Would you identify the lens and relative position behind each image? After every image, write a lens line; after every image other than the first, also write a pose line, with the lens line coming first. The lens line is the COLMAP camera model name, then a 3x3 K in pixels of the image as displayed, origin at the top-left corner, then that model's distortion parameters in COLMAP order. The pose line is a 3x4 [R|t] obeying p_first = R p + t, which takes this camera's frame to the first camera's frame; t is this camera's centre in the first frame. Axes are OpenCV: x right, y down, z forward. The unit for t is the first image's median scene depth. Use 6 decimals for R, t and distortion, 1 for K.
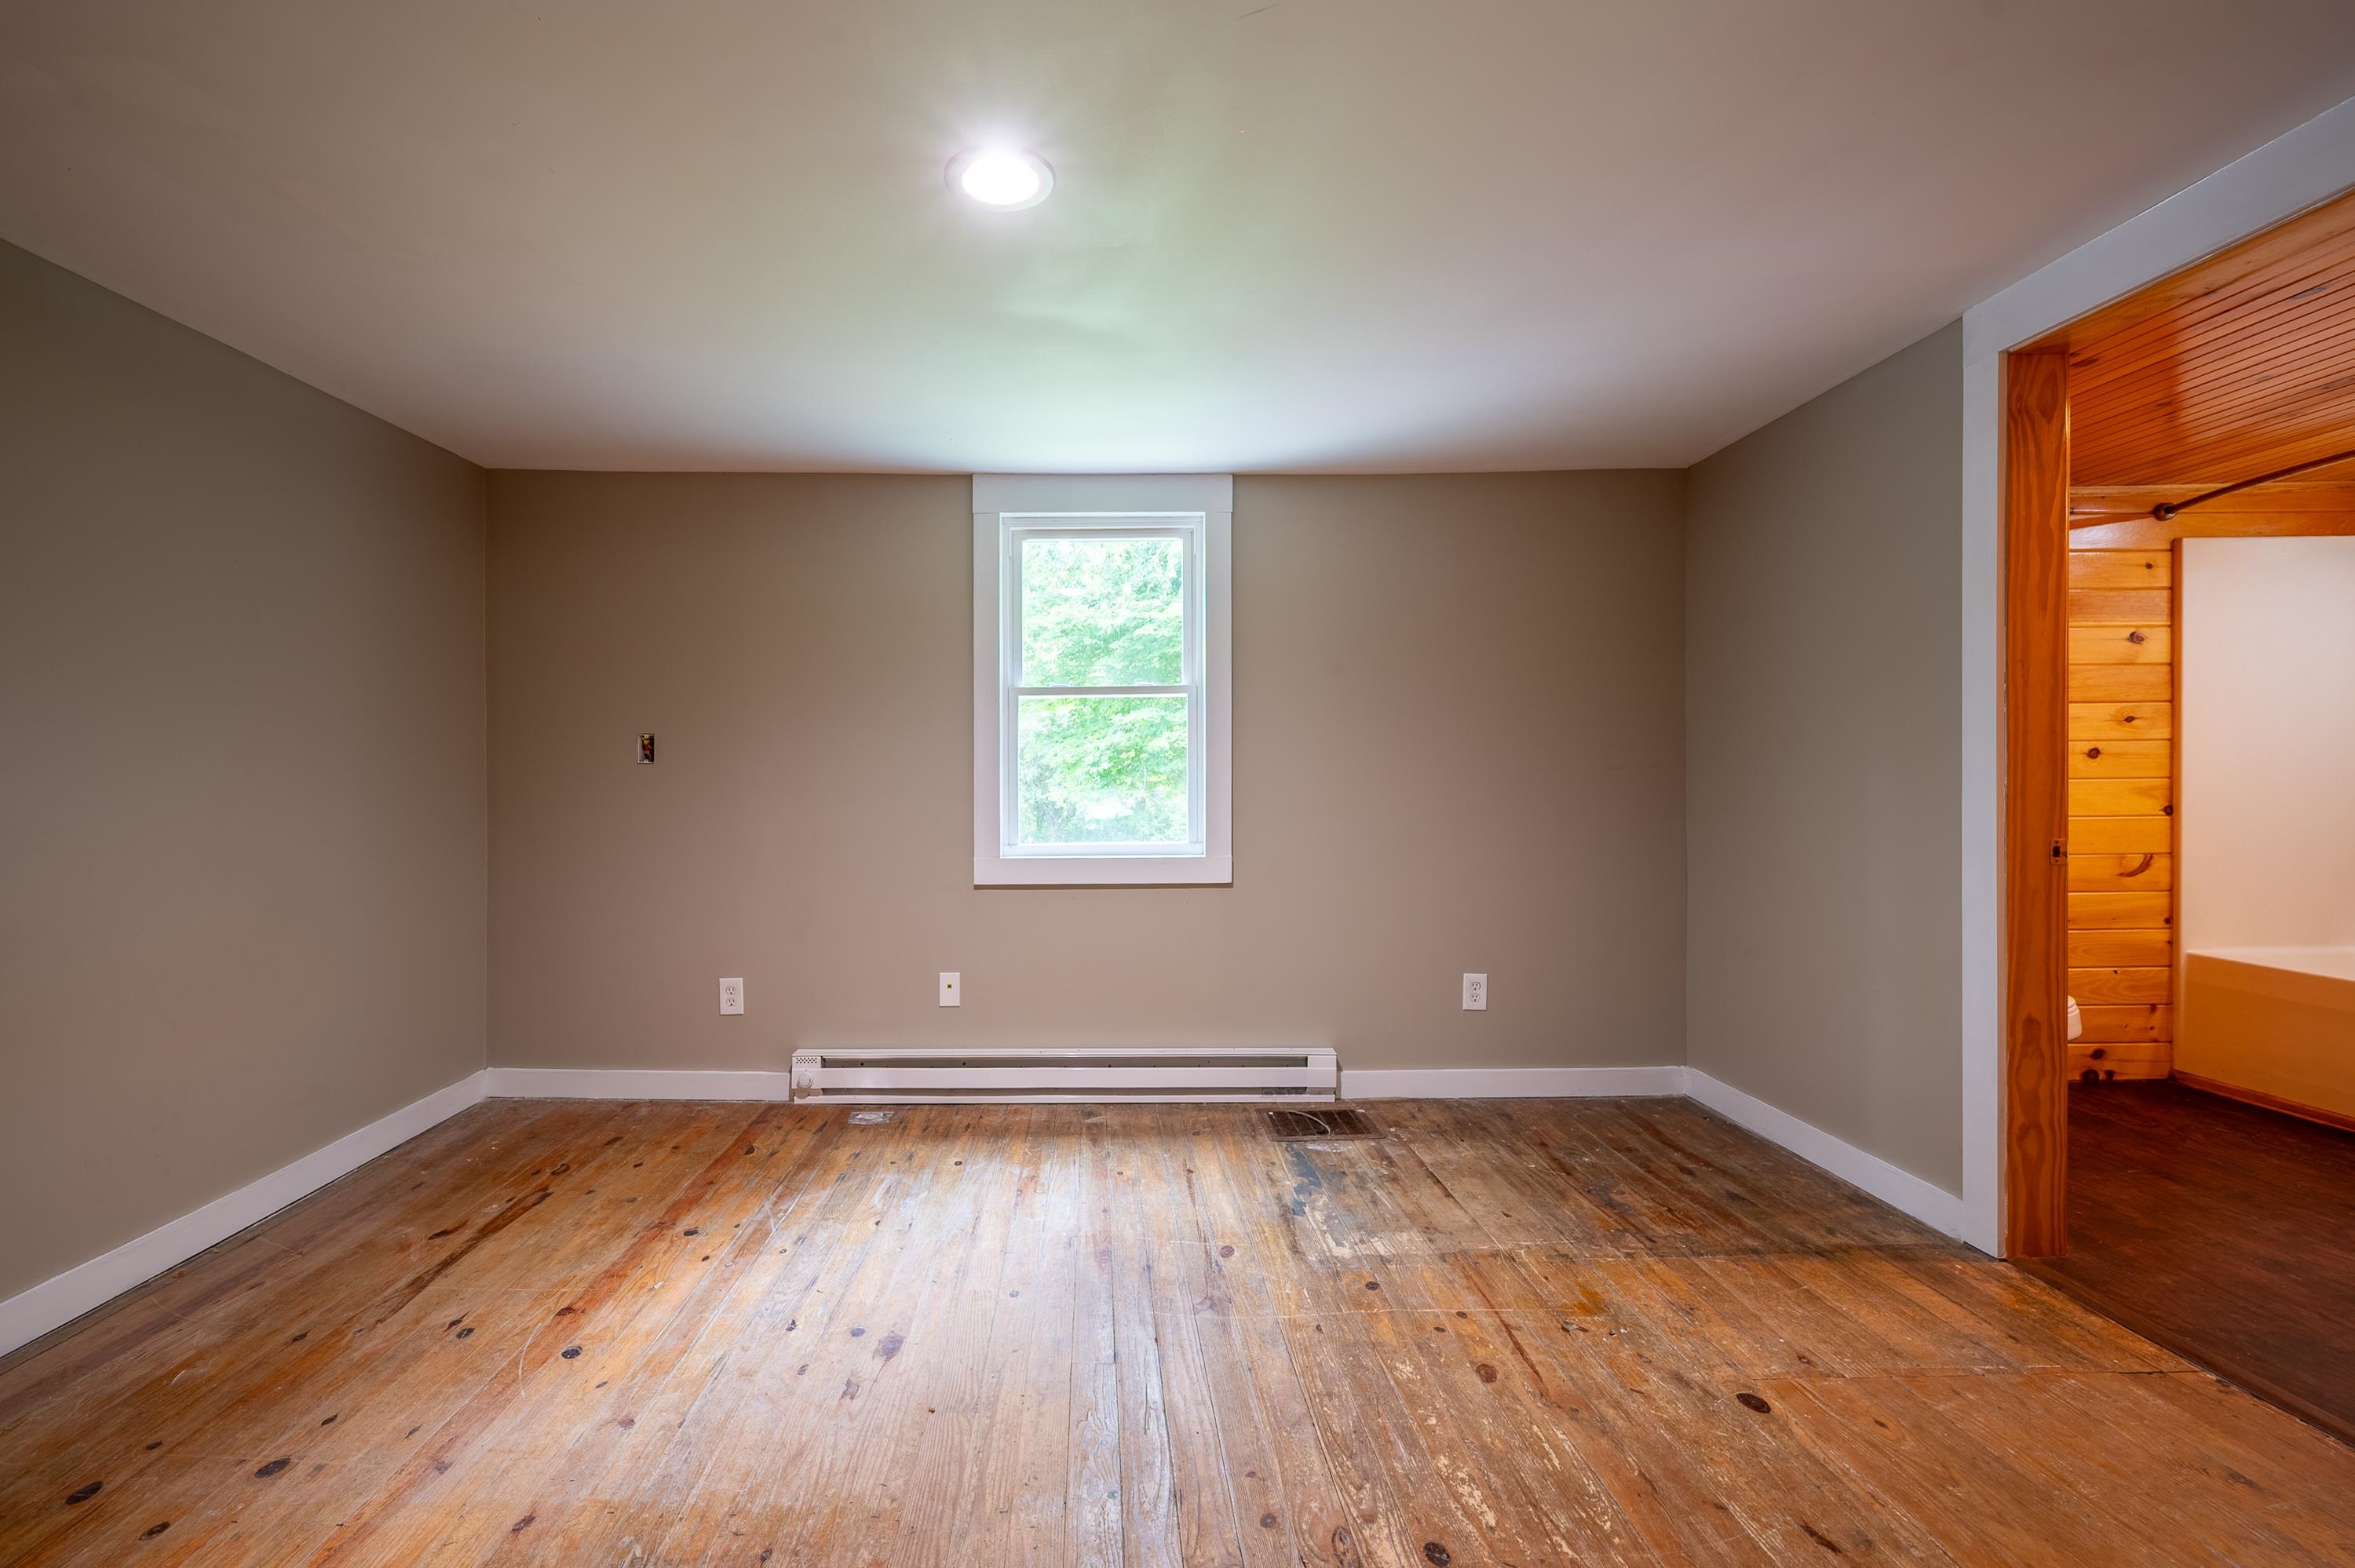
lens RADIAL K [[989.3, 0, 1113.0], [0, 989.3, 787.8], [0, 0, 1]] dist [-0.001251, -0.000628]
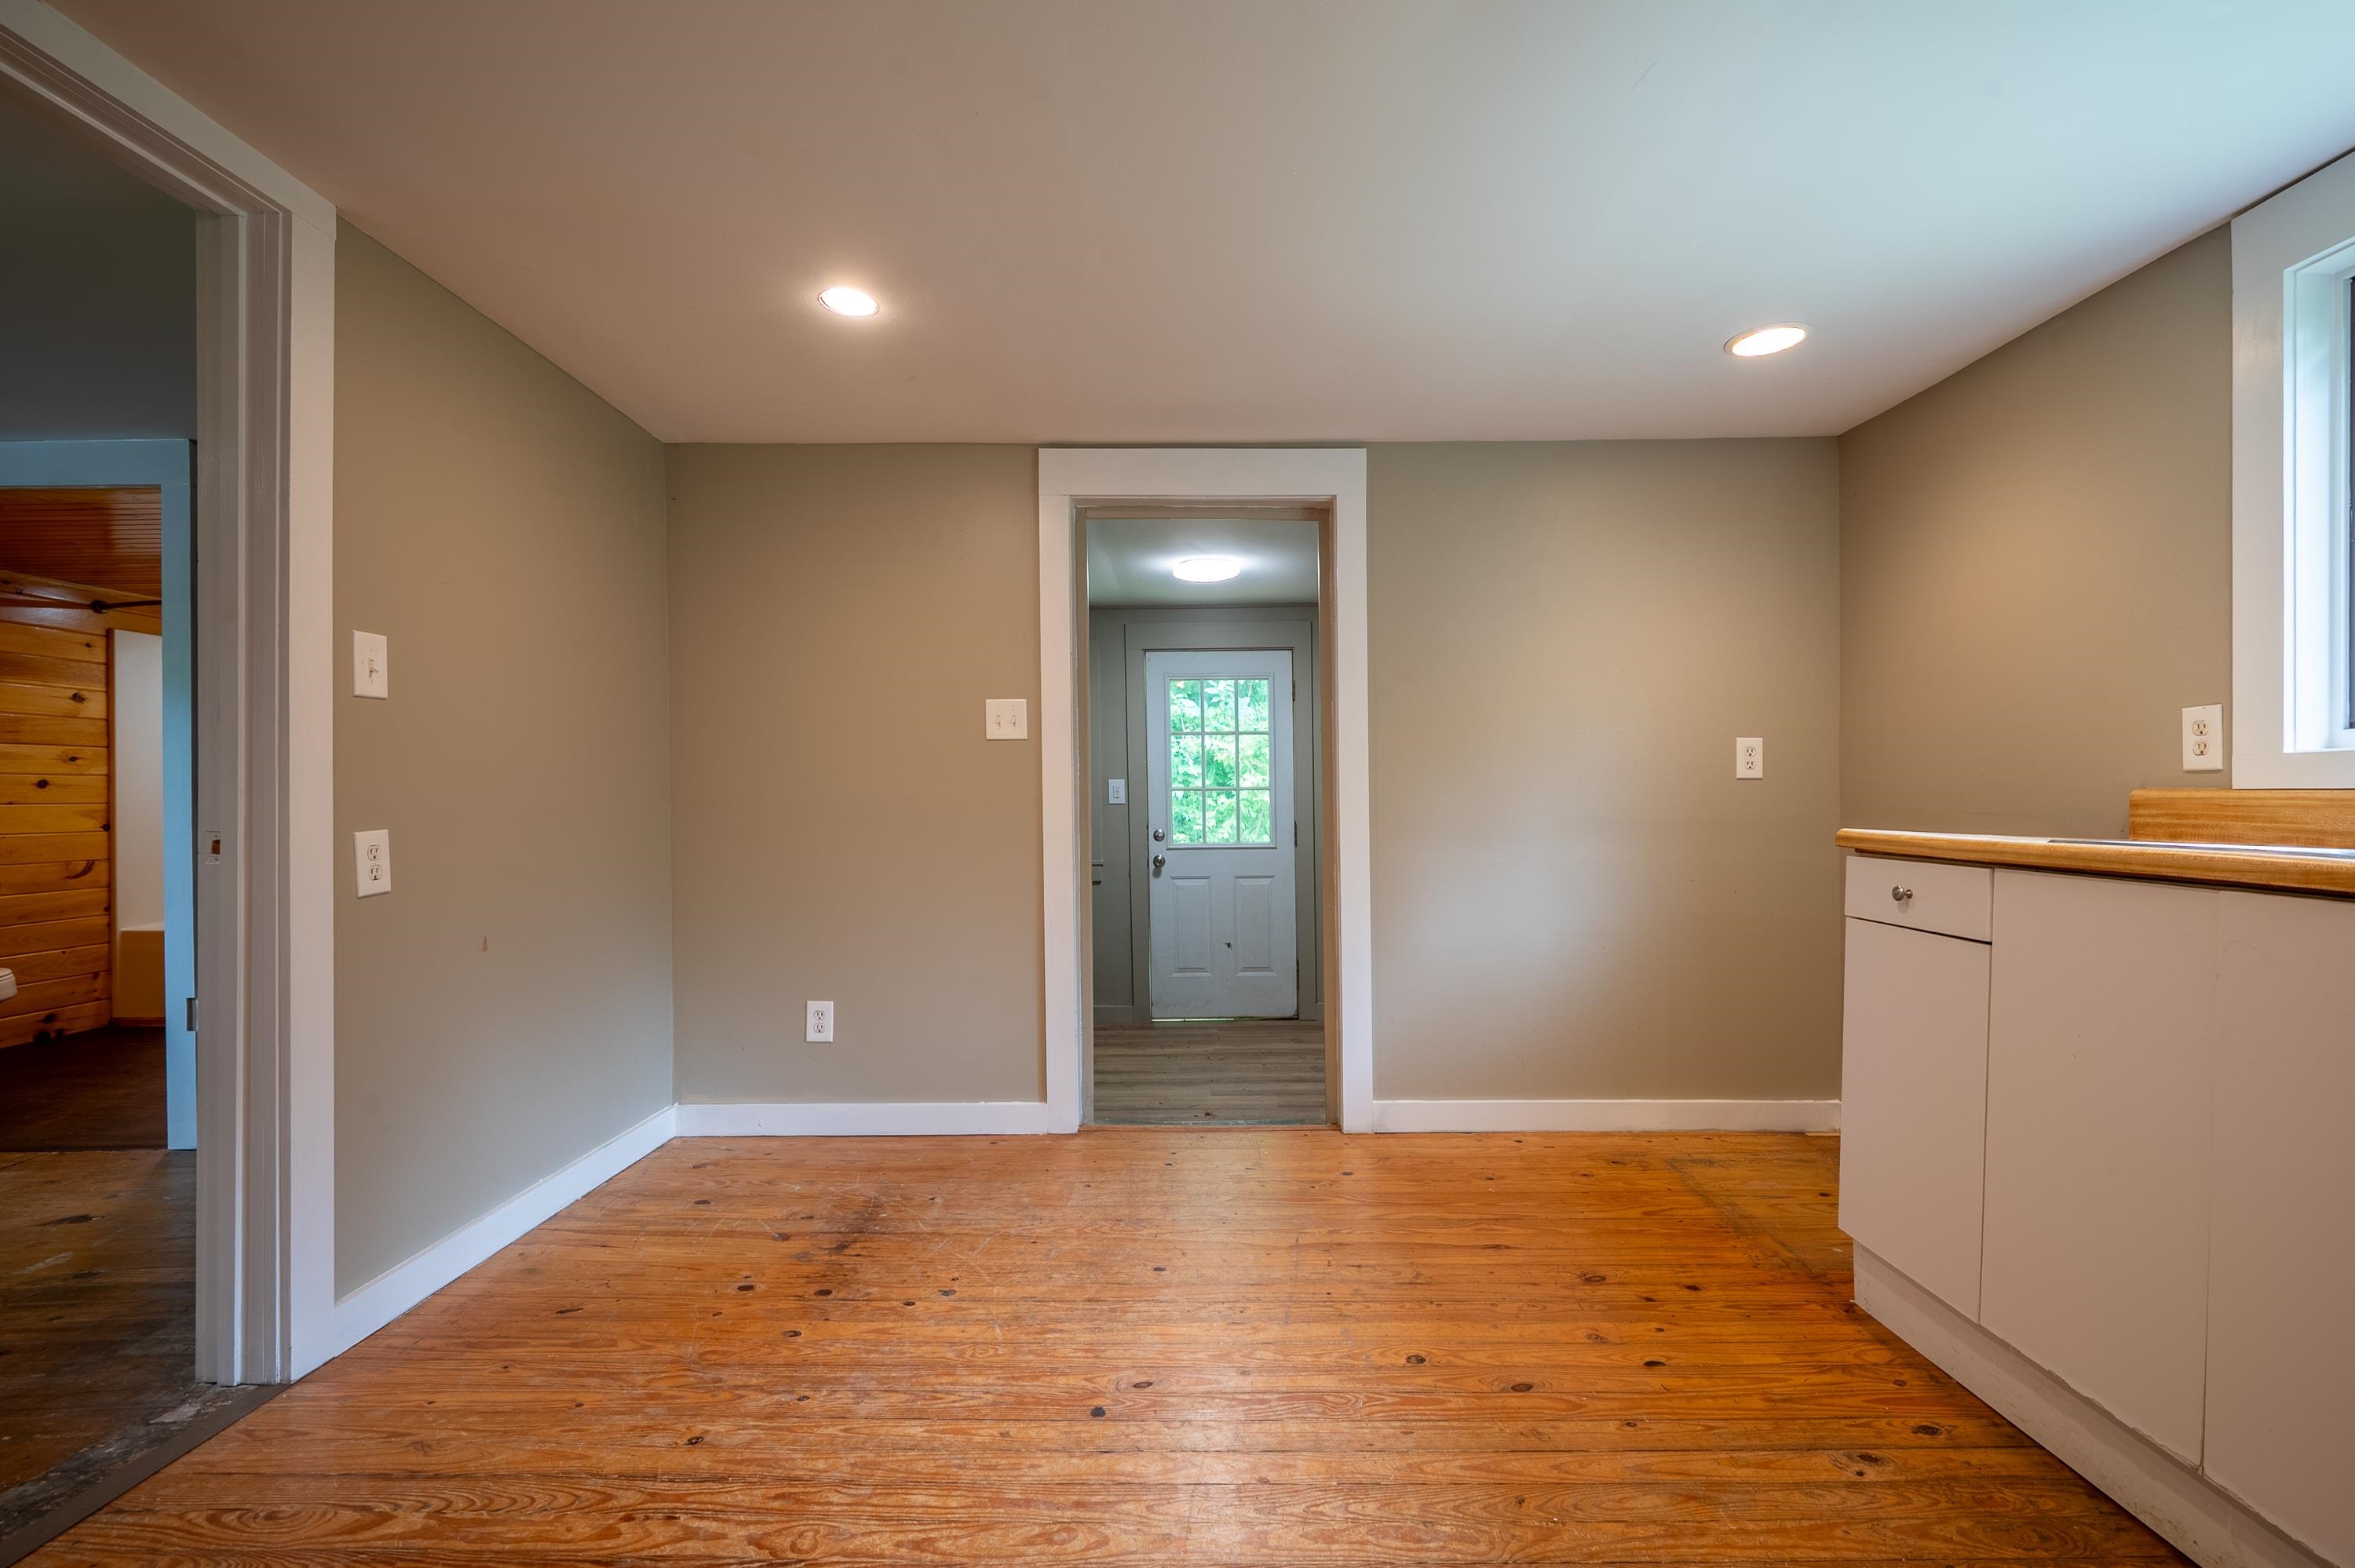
lens RADIAL K [[1031.2, 0, 1204.8], [0, 1031.2, 798.1], [0, 0, 1]] dist [-0.001352, 0.000535]
pose [[0.009717, 0.007477, 0.999925, -0.372308], [0.018276, 0.999804, -0.007654, 0.023551], [-0.999786, 0.018349, 0.009579, -0.586529]]
